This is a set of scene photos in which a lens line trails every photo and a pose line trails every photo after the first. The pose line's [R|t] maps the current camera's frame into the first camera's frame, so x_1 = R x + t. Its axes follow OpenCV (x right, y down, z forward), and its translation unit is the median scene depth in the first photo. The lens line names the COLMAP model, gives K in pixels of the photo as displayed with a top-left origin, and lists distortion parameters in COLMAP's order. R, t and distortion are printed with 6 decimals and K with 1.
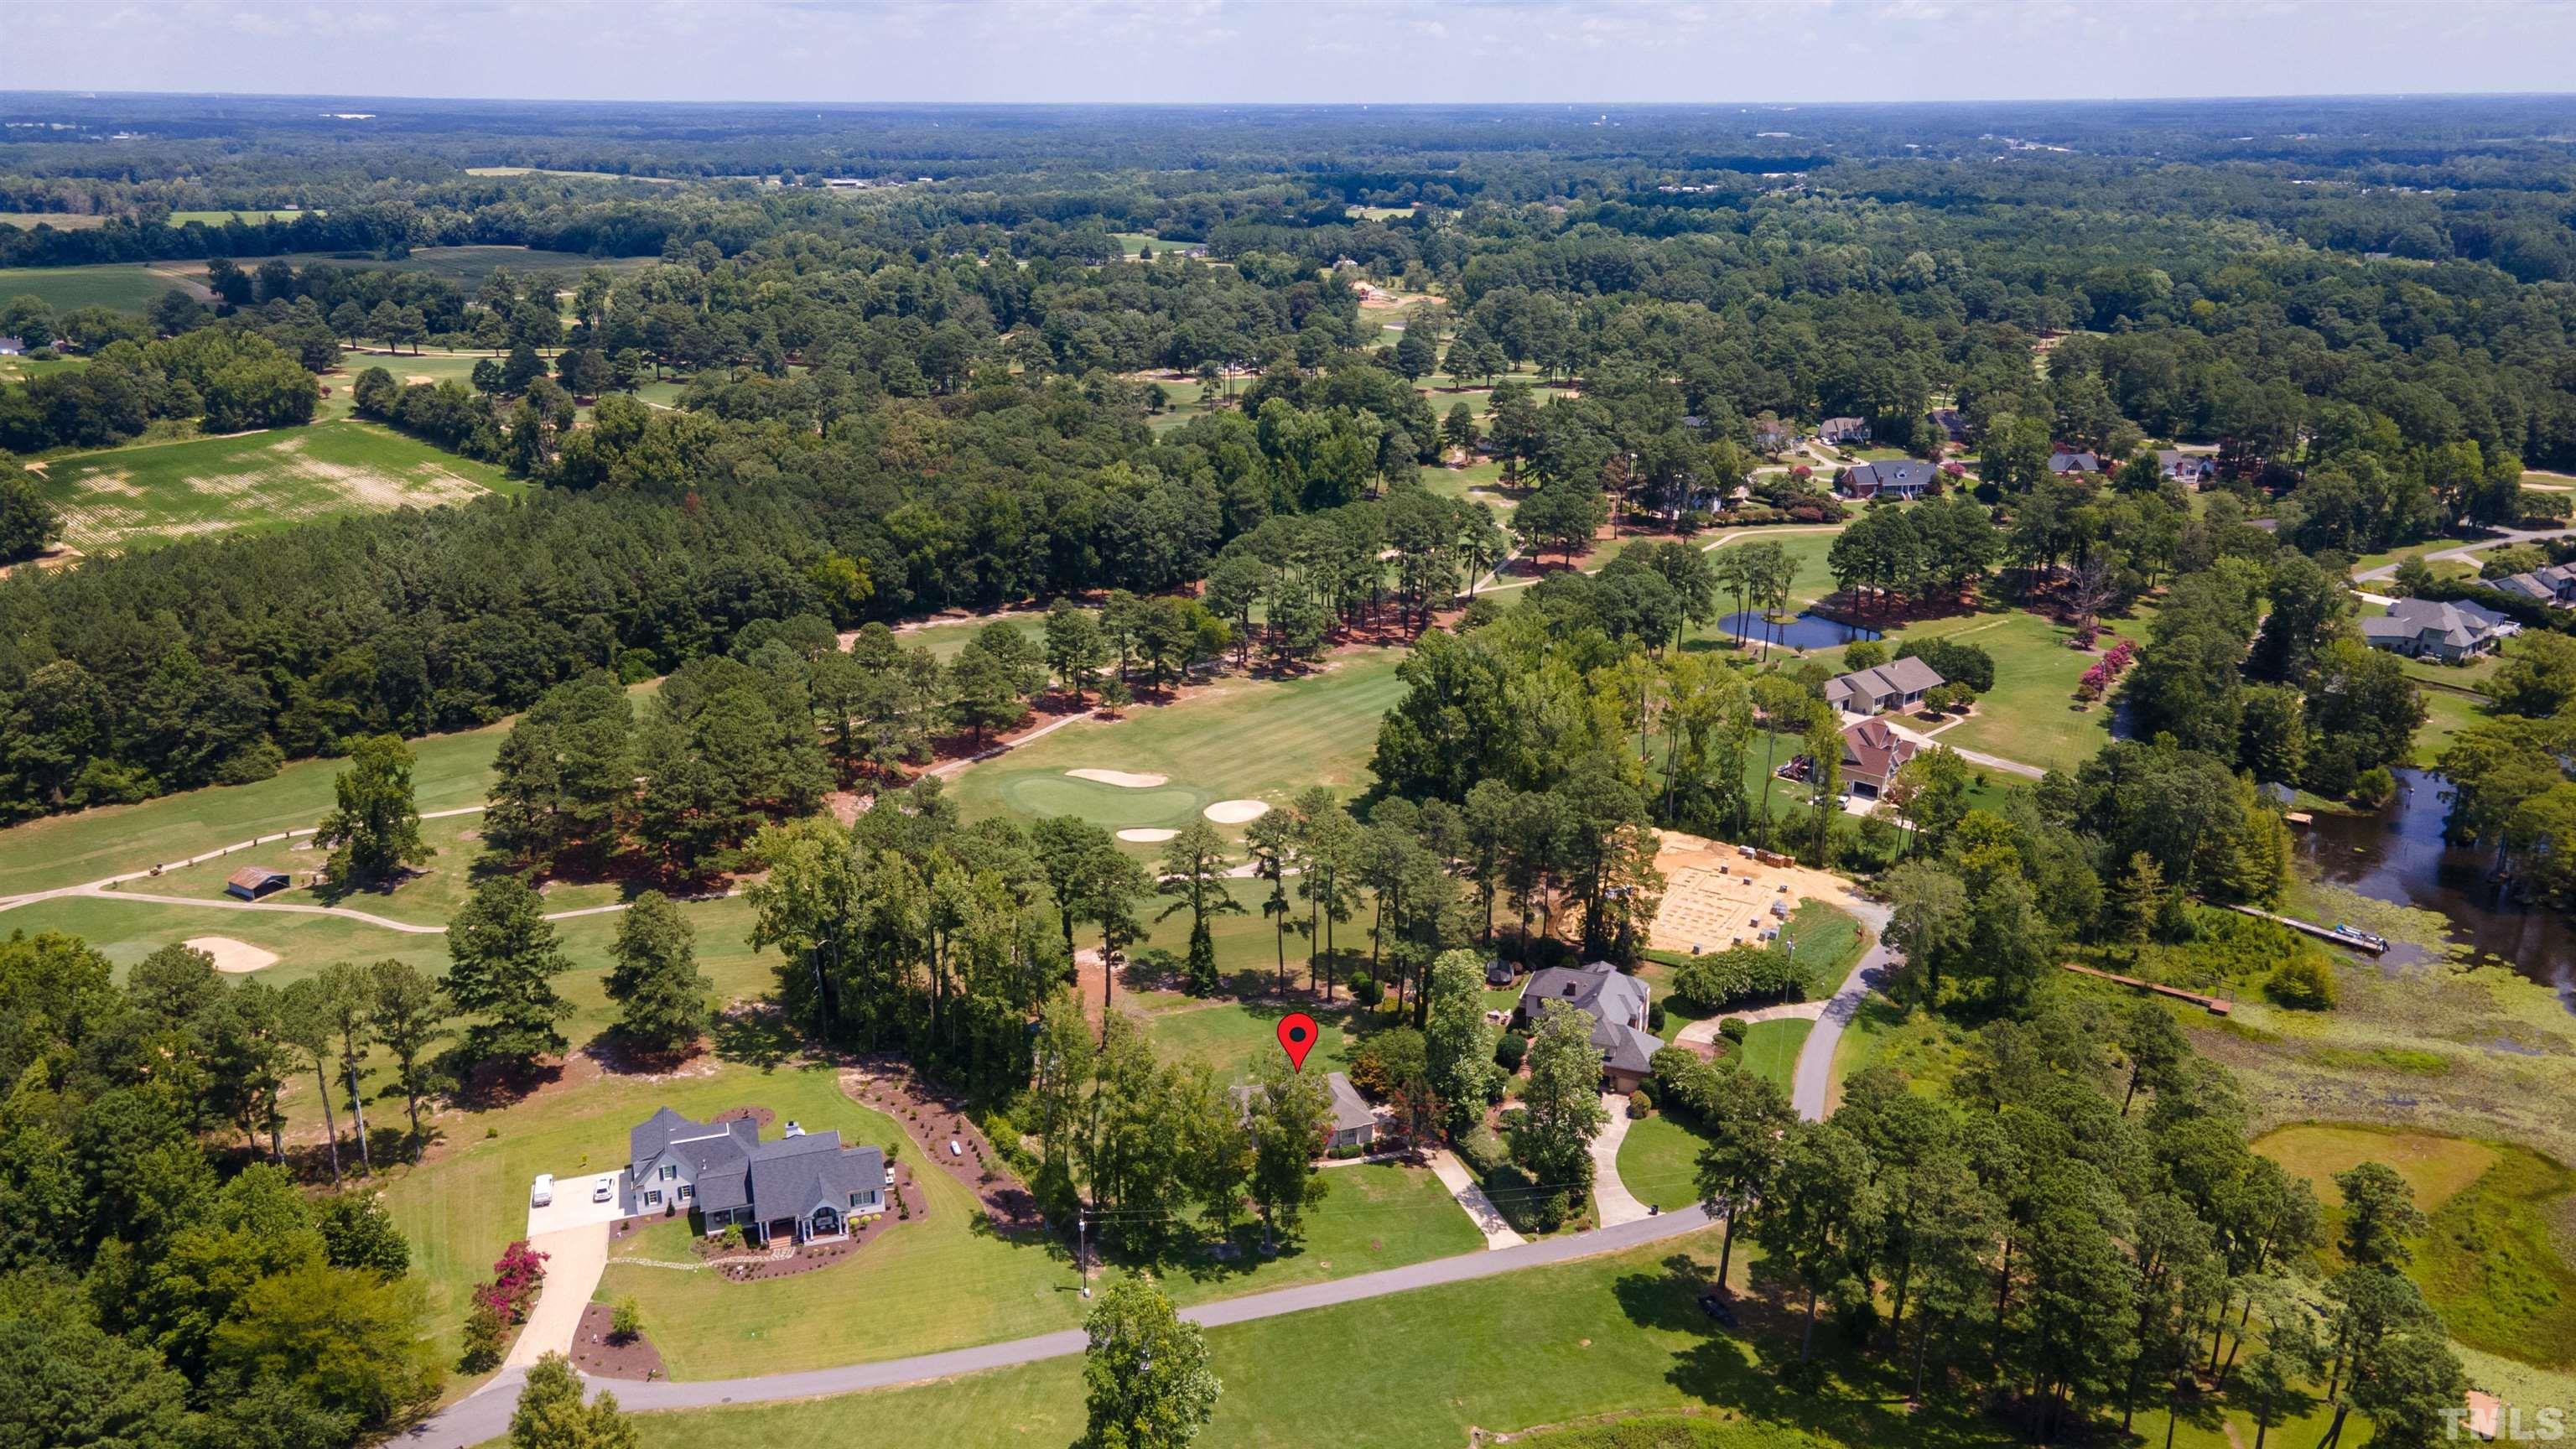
lens RADIAL K [[1859.5, 0, 1288.0], [0, 1859.5, 724.5], [0, 0, 1]] dist [0.038225, 0.008907]
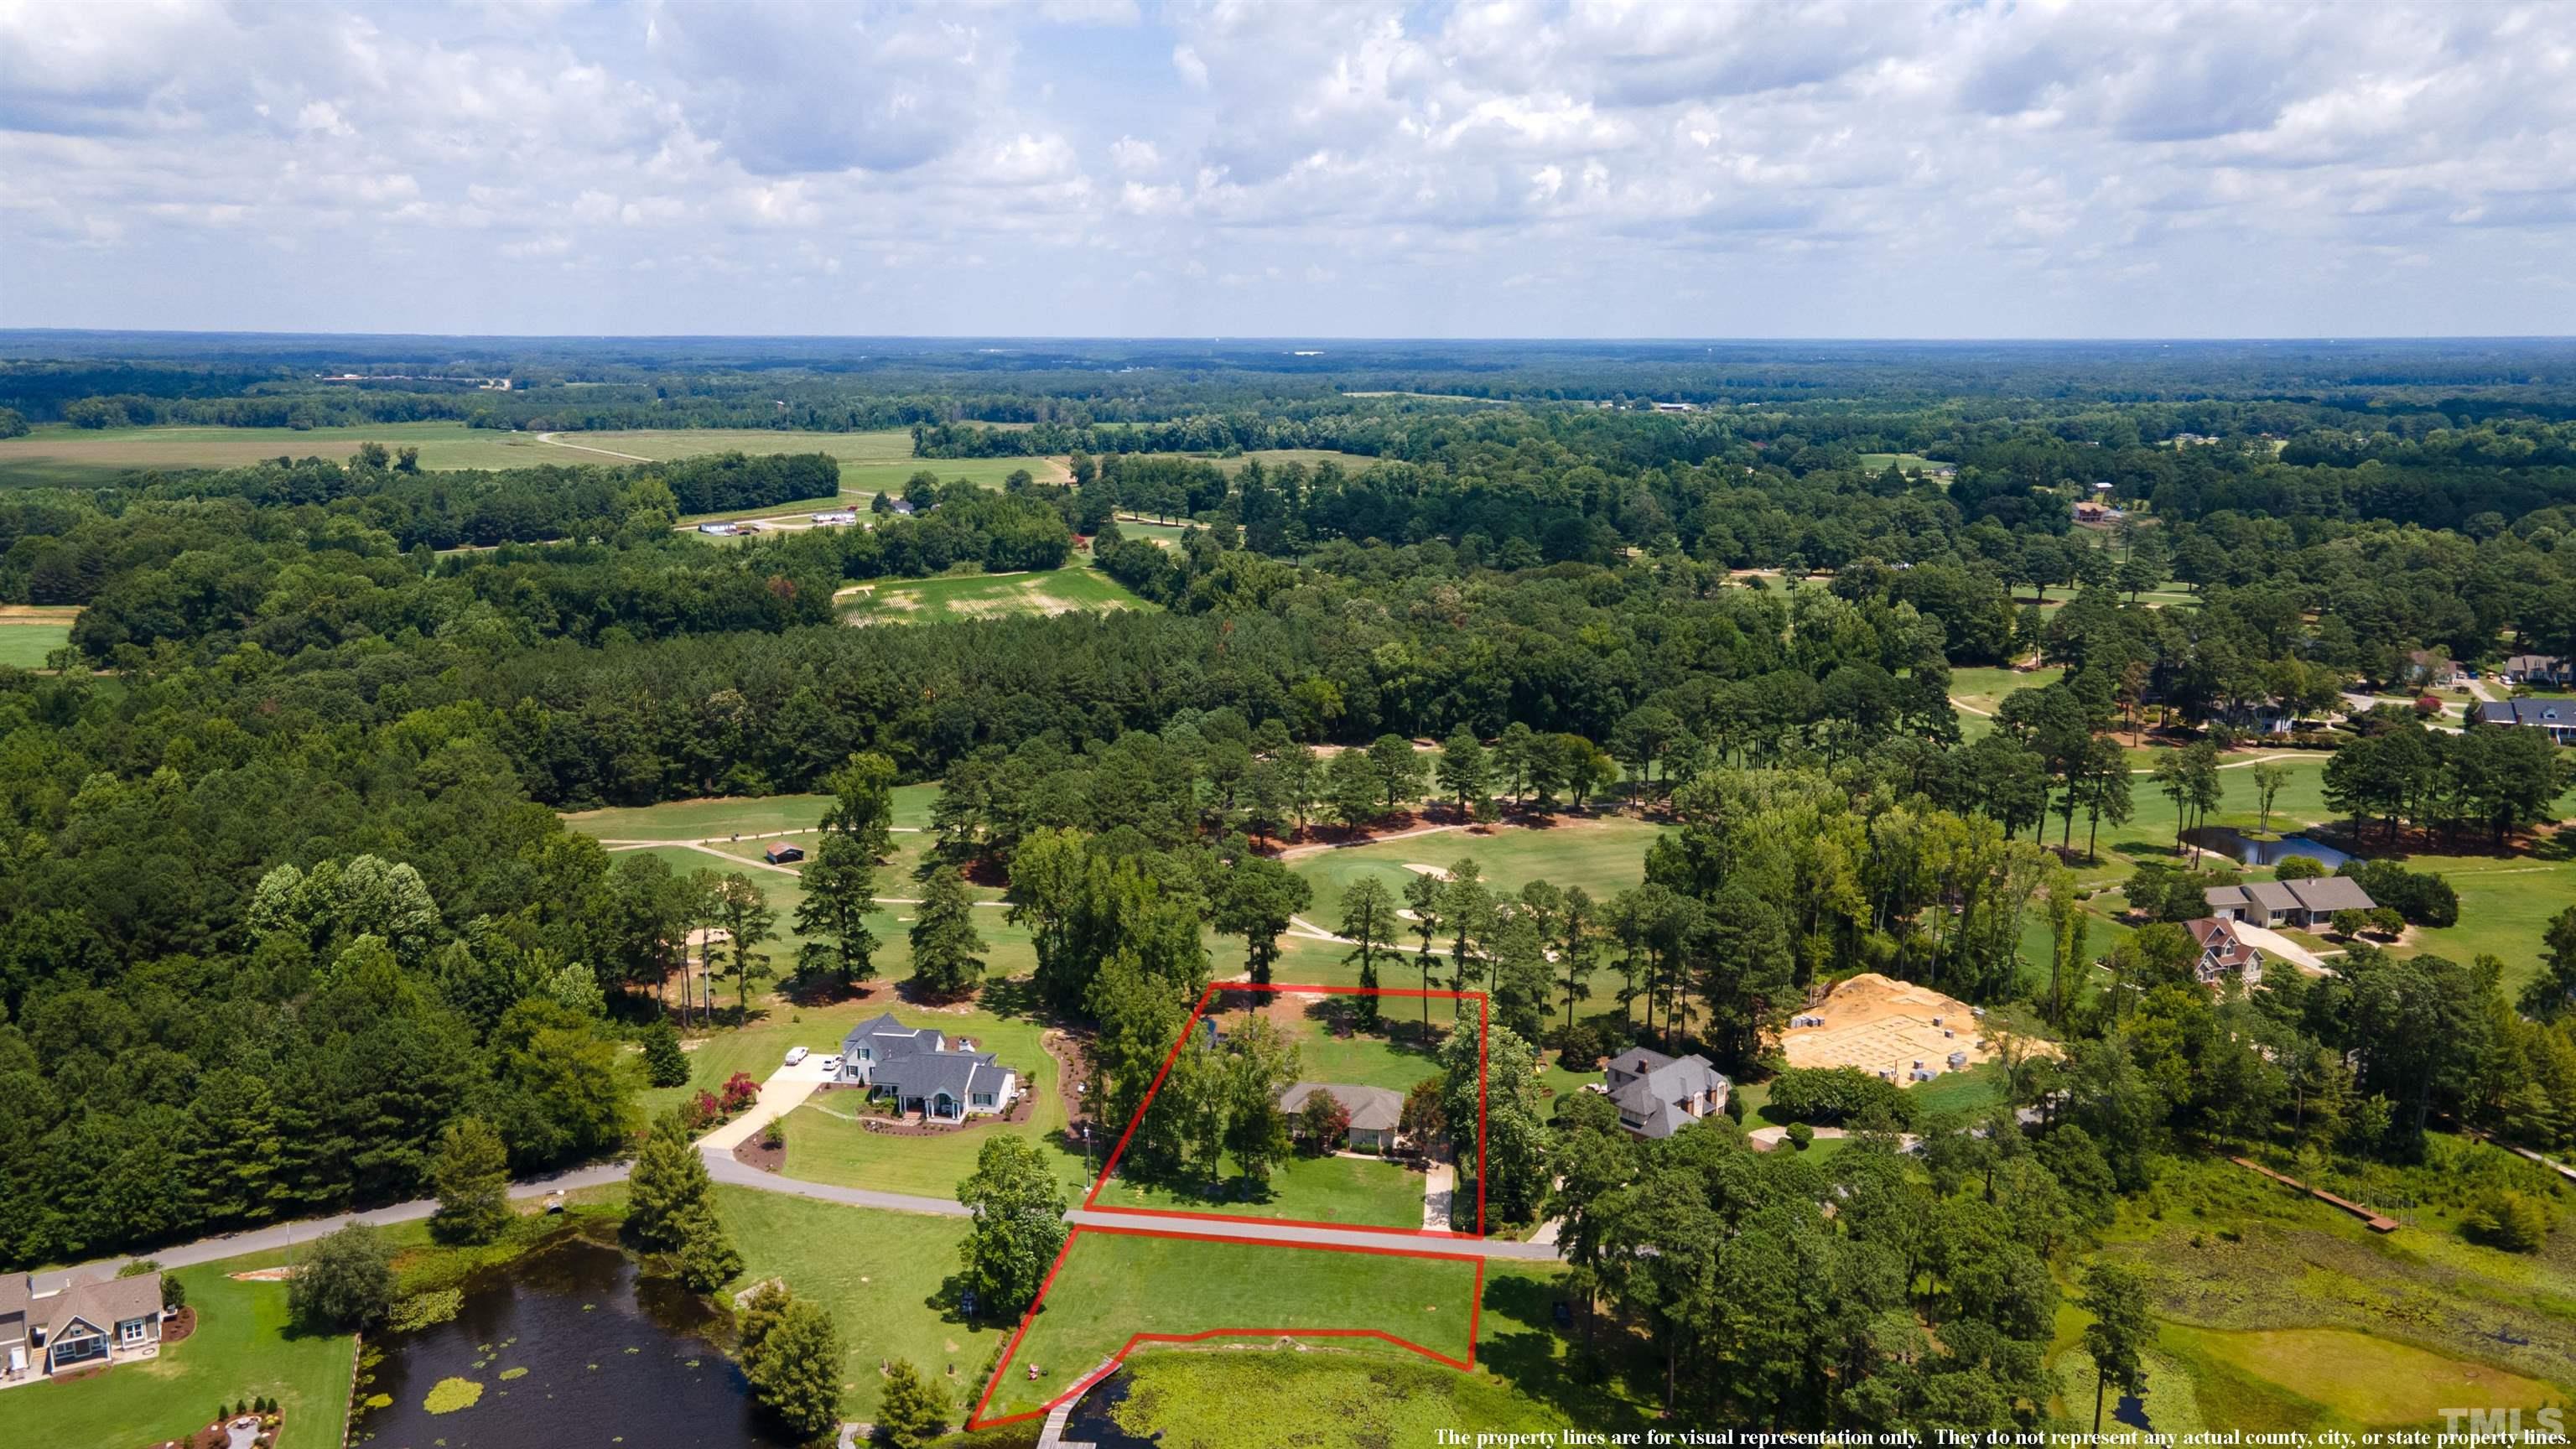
lens RADIAL K [[1872.4, 0, 1301.6], [0, 1872.4, 713.4], [0, 0, 1]] dist [0.042723, -0.000016]
pose [[0.901038, 0.088652, -0.424583, 0.387855], [-0.140590, 0.985734, -0.092536, 0.063579], [0.410322, 0.143071, 0.900648, -0.085661]]
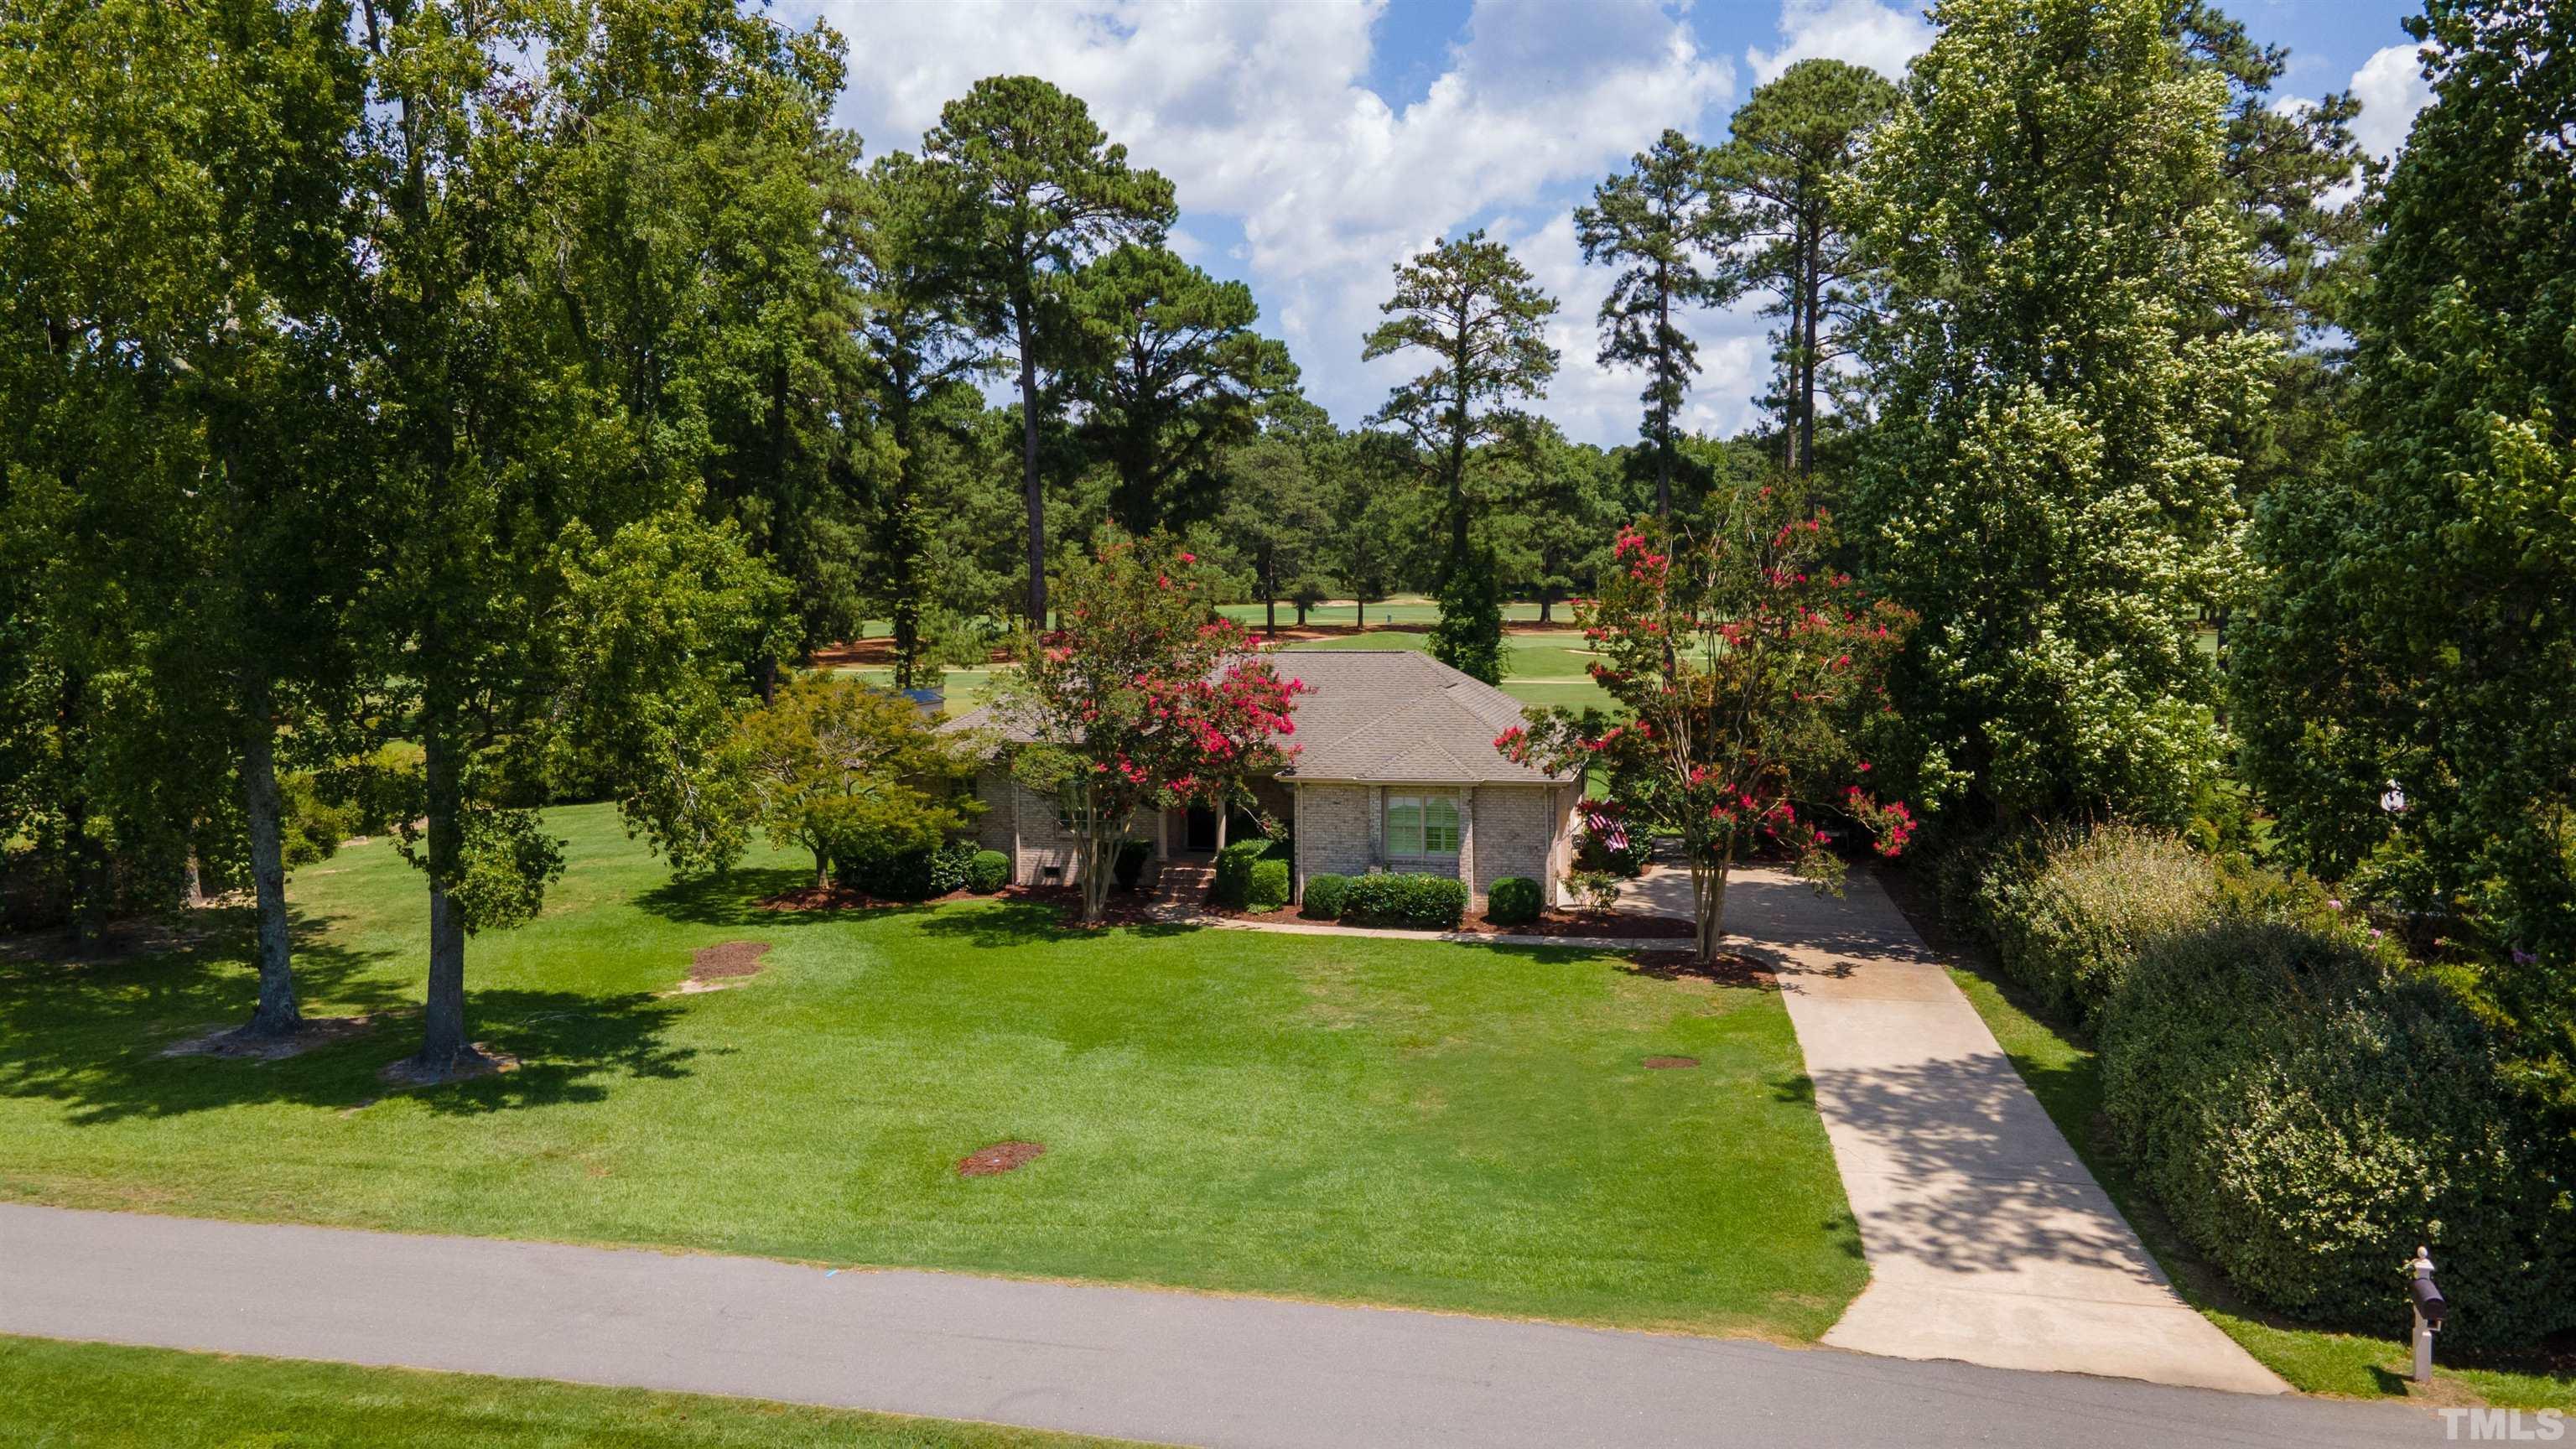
lens RADIAL K [[1872.7, 0, 1288.0], [0, 1872.7, 724.5], [0, 0, 1]] dist [0.015821, 0.064748]
pose [[0.857511, 0.032202, -0.513457, 0.102804], [-0.155319, 0.967673, -0.198707, 0.210284], [0.490460, 0.250143, 0.834792, 0.686890]]
